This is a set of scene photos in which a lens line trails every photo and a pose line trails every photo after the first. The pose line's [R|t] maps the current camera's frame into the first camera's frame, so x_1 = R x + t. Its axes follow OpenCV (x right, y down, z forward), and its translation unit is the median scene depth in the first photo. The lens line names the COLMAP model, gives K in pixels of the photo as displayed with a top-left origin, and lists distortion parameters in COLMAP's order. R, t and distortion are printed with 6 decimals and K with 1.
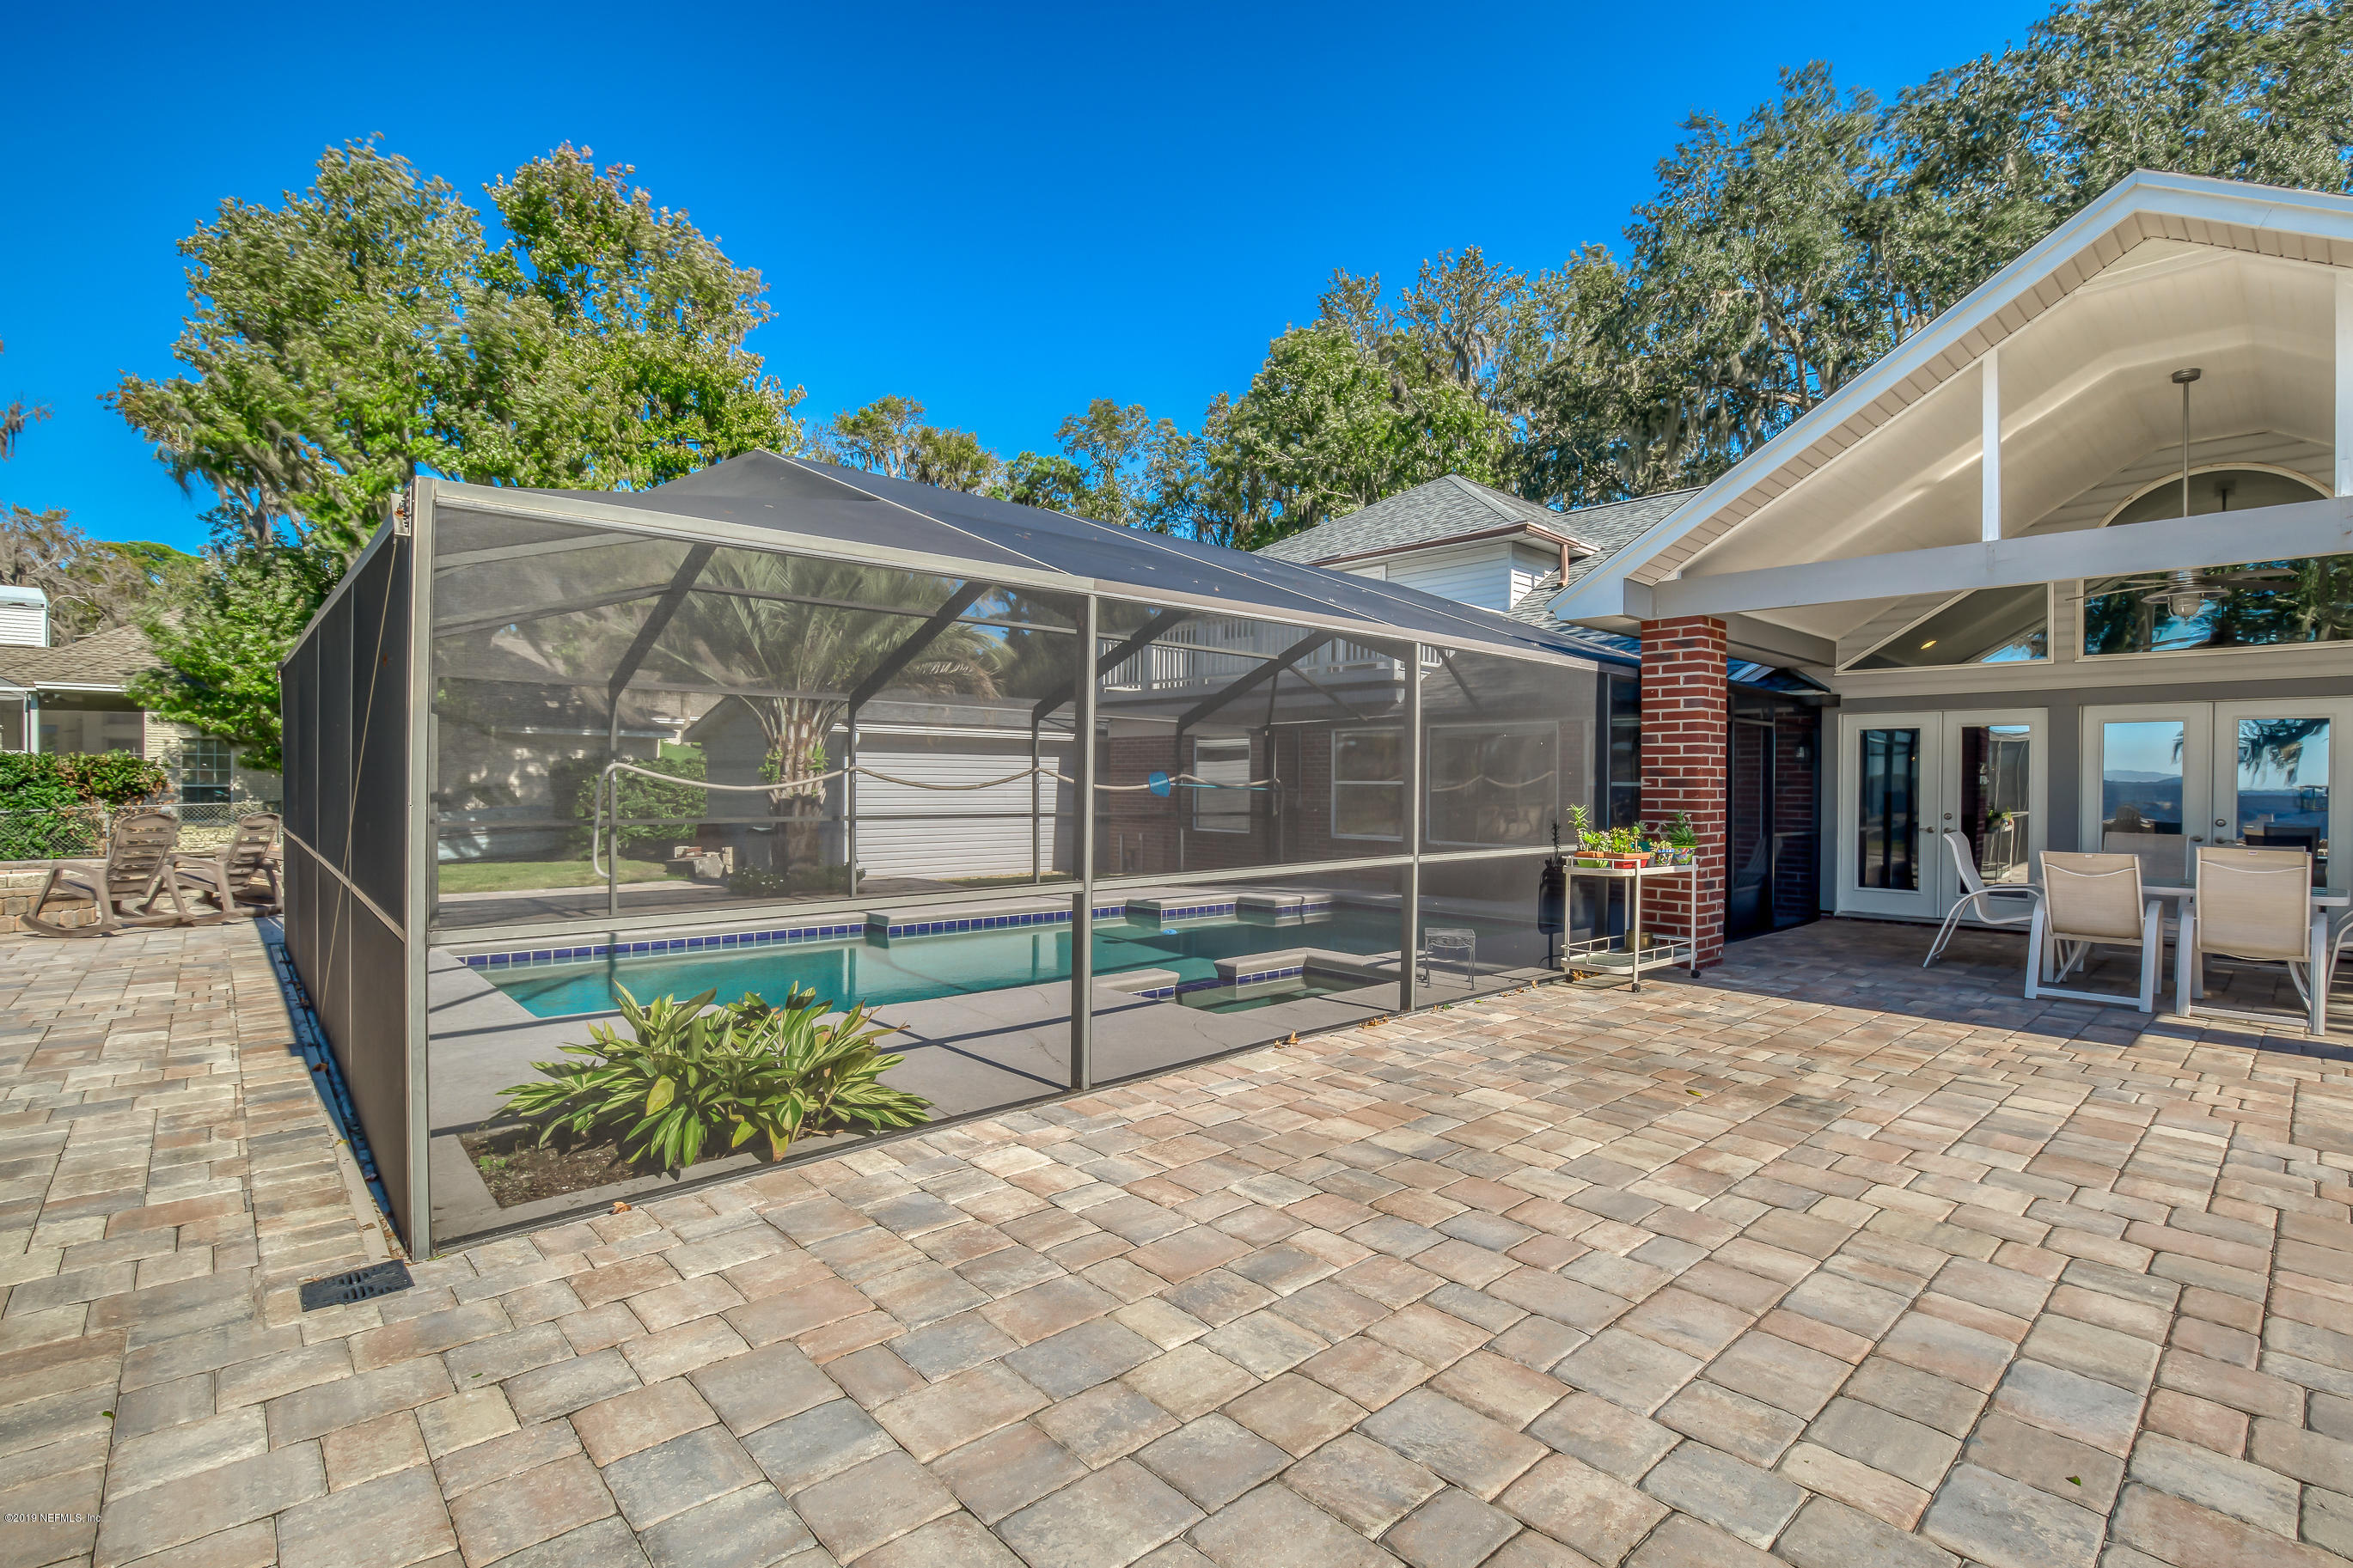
lens RADIAL K [[1082.5, 0, 1166.2], [0, 1082.5, 781.0], [0, 0, 1]] dist [-0.011679, 0.001497]
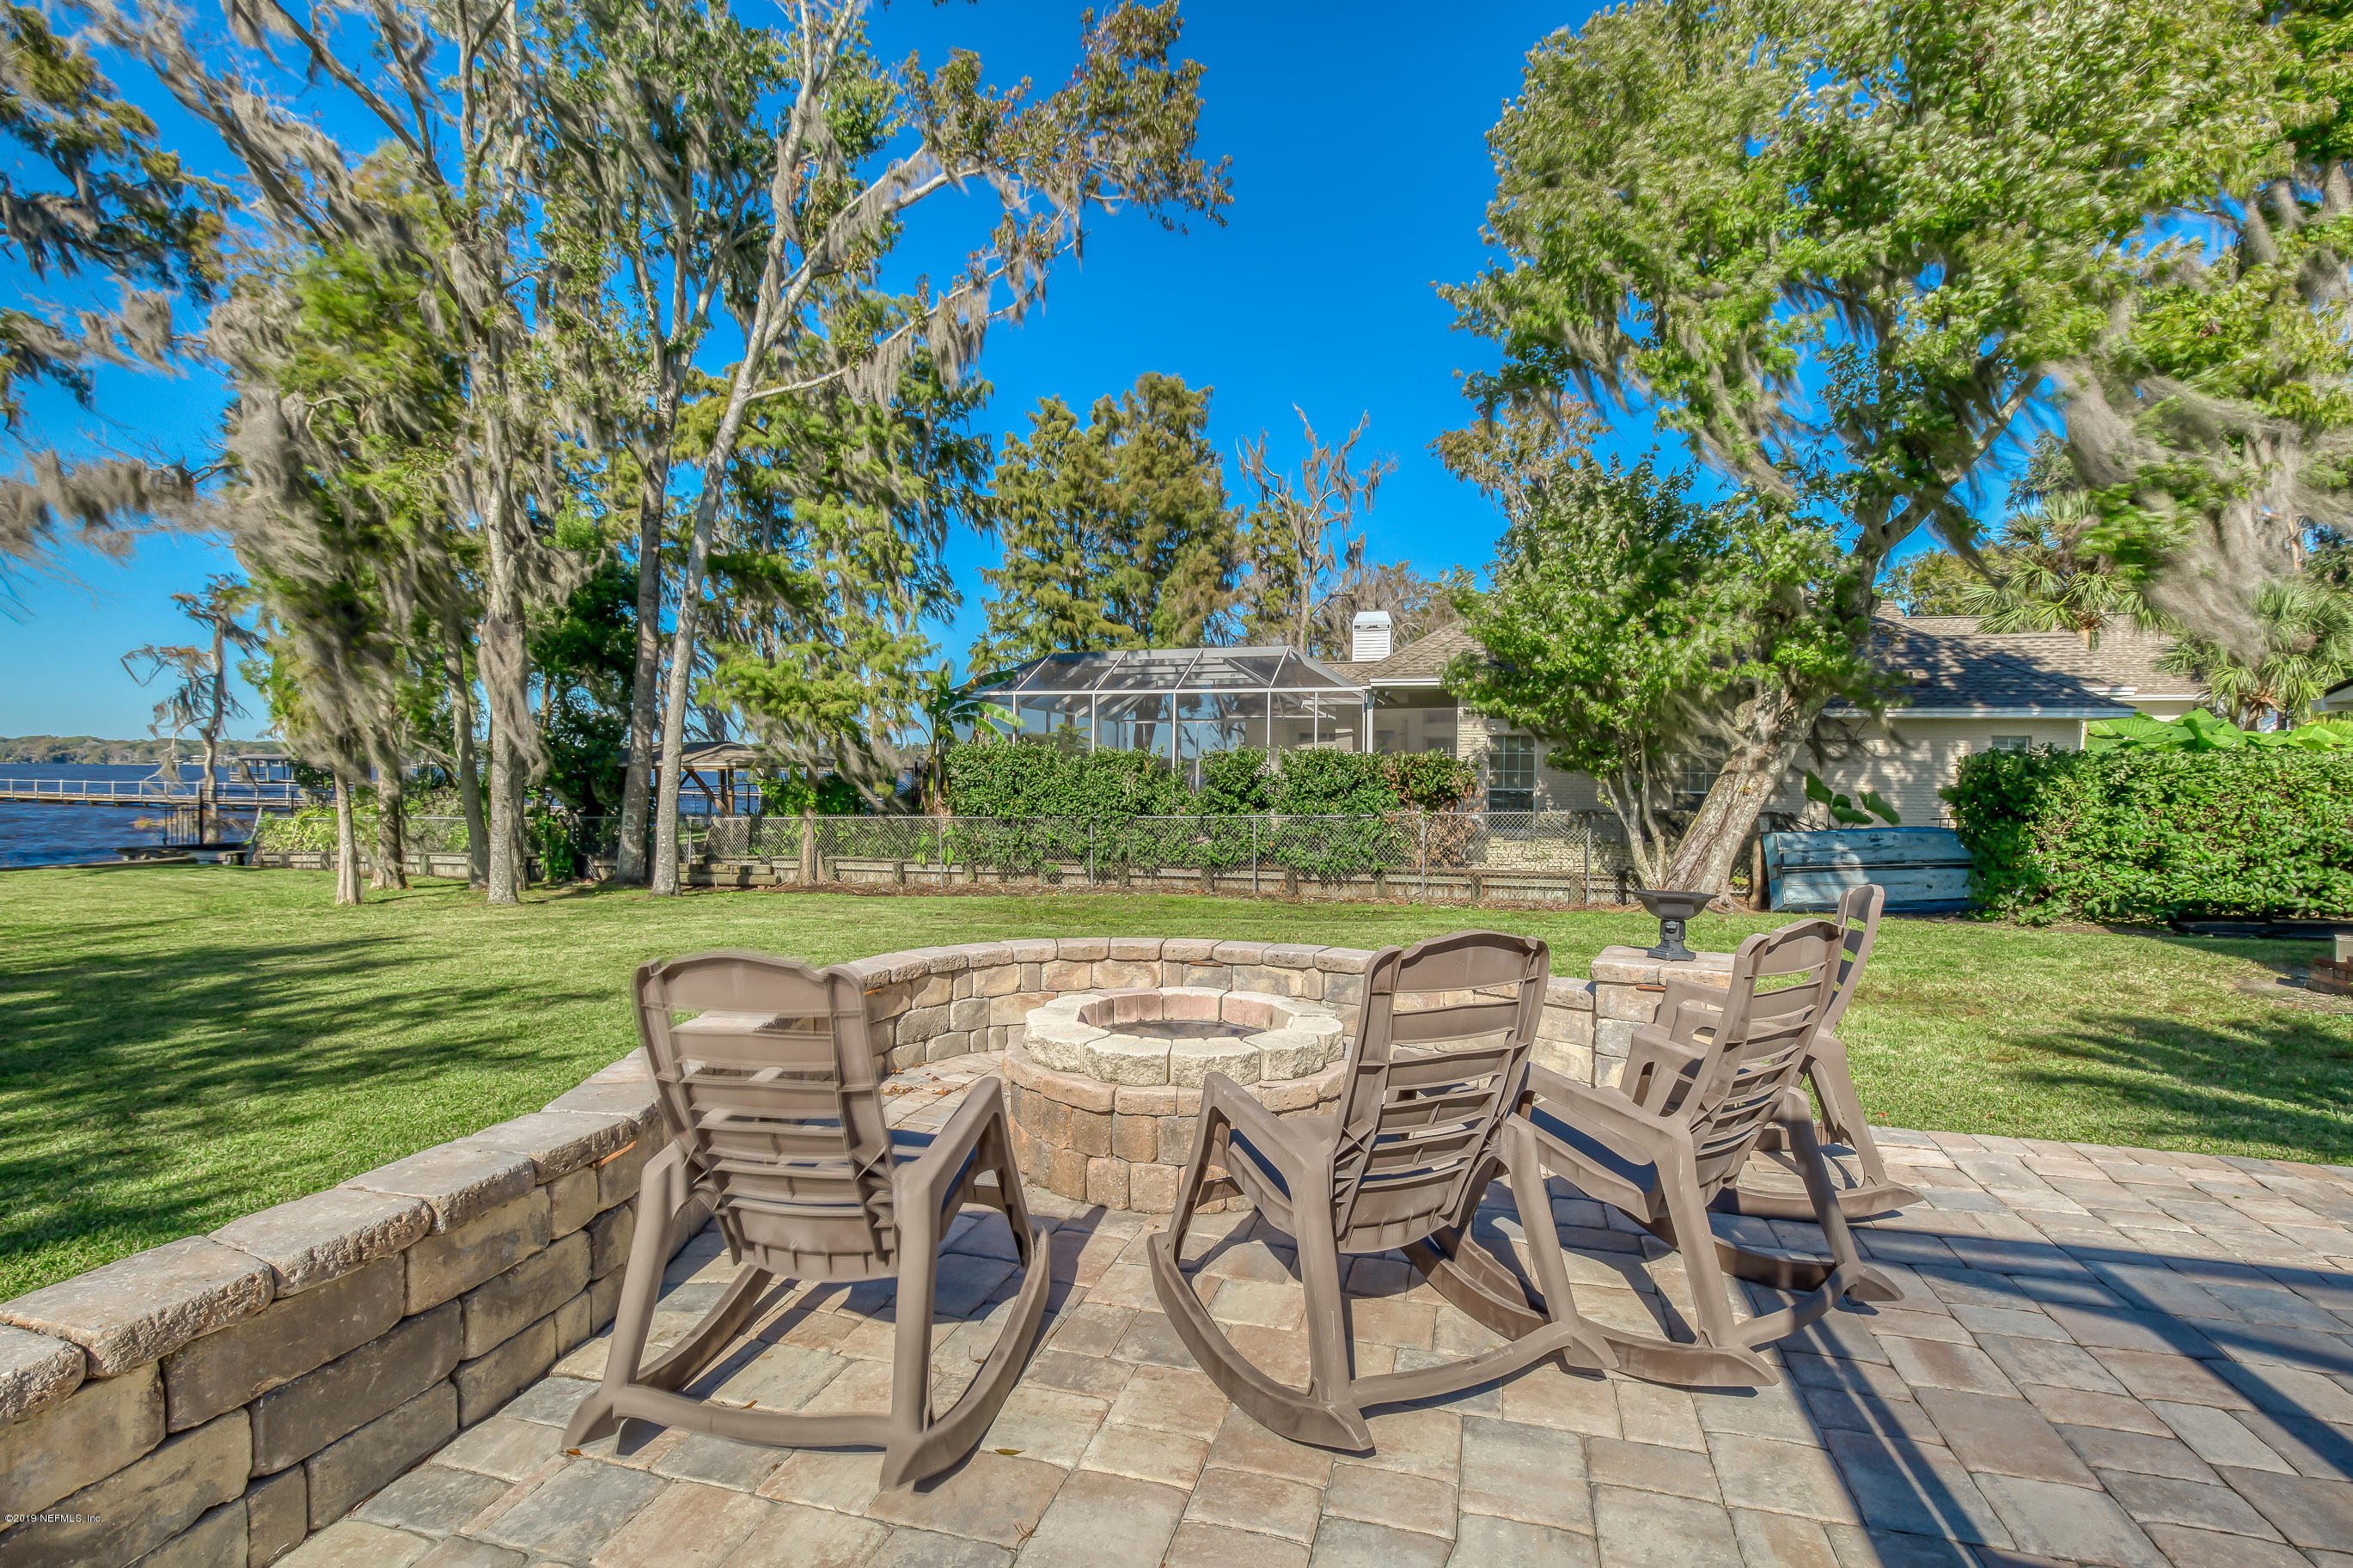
lens RADIAL K [[1082.5, 0, 1180.5], [0, 1082.5, 776.2], [0, 0, 1]] dist [-0.011679, 0.001497]
pose [[0.533157, 0.005337, -0.846000, -0.341341], [-0.009833, 0.999952, 0.000111, -0.004301], [0.845959, 0.008259, 0.533183, 0.355069]]
